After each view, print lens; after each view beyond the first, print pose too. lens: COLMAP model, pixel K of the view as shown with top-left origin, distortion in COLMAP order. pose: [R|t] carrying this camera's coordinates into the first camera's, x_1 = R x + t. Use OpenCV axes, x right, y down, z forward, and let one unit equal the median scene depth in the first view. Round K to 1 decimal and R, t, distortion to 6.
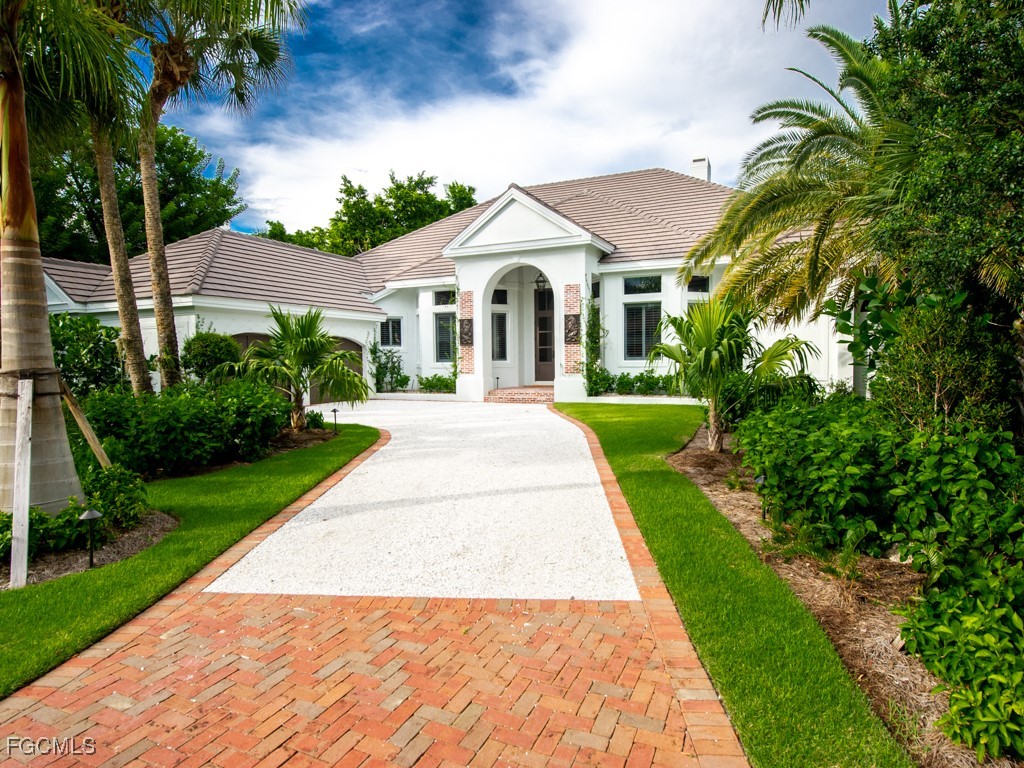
lens RADIAL K [[581.8, 0, 511.9], [0, 581.8, 384.0], [0, 0, 1]] dist [0.006363, 0.001257]
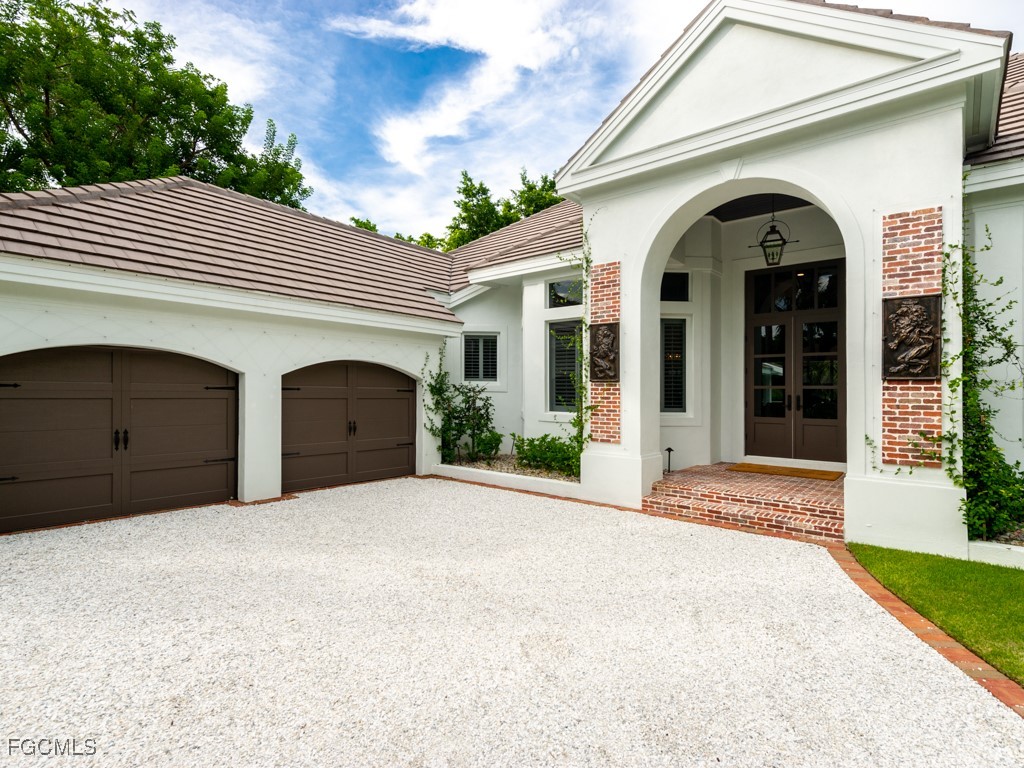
lens RADIAL K [[526.6, 0, 512.0], [0, 526.6, 382.7], [0, 0, 1]] dist [0.023723, -0.000198]
pose [[0.964954, 0.014143, -0.262036, -0.035341], [-0.029825, 0.997987, -0.055966, -0.036160], [0.260717, 0.061820, 0.963434, 0.526047]]
